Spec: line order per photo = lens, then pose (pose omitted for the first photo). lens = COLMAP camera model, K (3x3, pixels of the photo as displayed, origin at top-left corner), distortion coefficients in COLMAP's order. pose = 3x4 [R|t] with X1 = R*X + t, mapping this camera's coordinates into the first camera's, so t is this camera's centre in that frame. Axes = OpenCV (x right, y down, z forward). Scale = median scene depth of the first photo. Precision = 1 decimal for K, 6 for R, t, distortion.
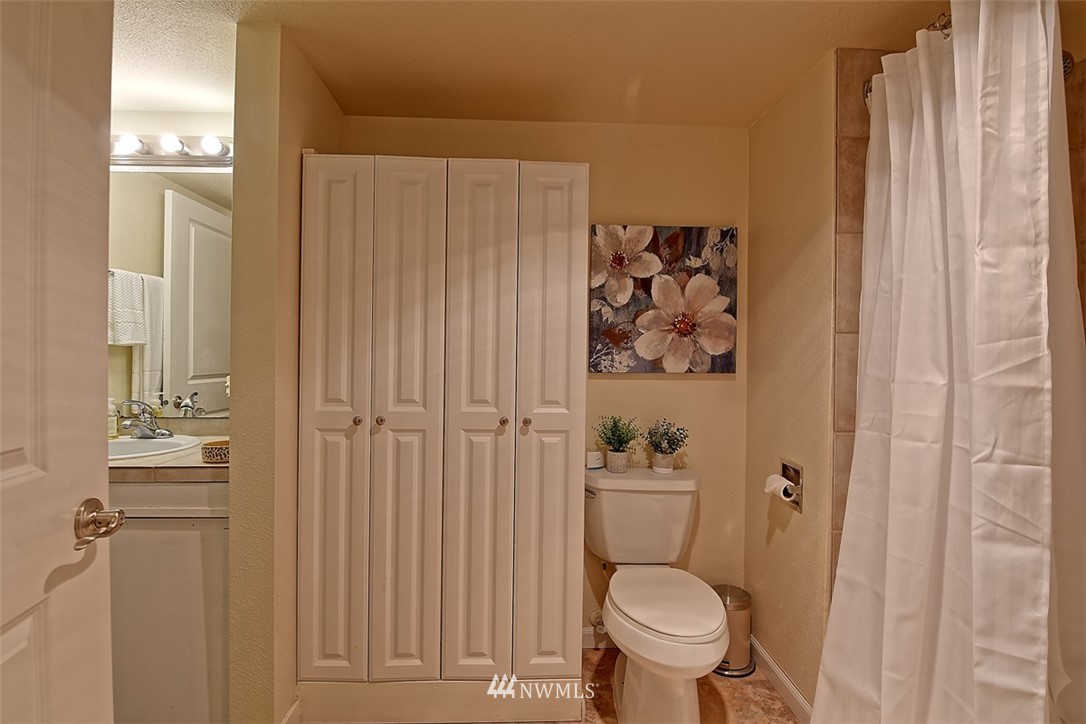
lens RADIAL K [[527.5, 0, 539.4], [0, 527.5, 355.5], [0, 0, 1]] dist [-0.009424, -0.008343]
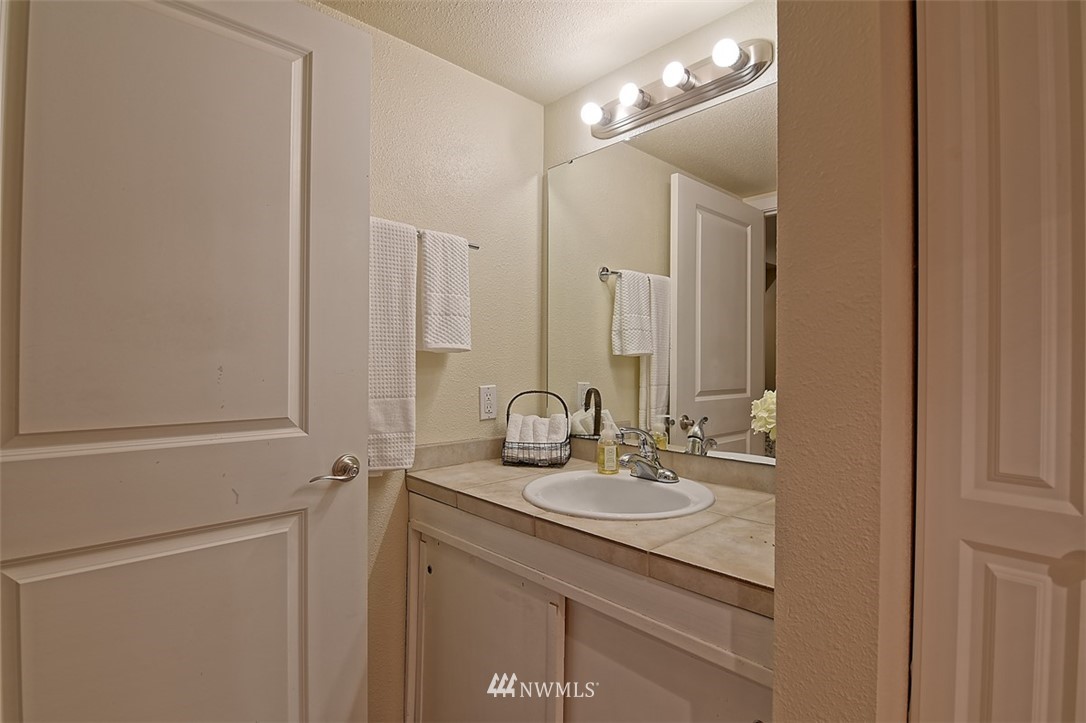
lens RADIAL K [[527.5, 0, 538.4], [0, 527.5, 362.2], [0, 0, 1]] dist [-0.009424, -0.008343]
pose [[0.640502, -0.006044, -0.767933, -0.243977], [-0.001690, 0.999956, -0.009280, -0.000084], [0.767955, 0.007242, 0.640463, 0.355619]]
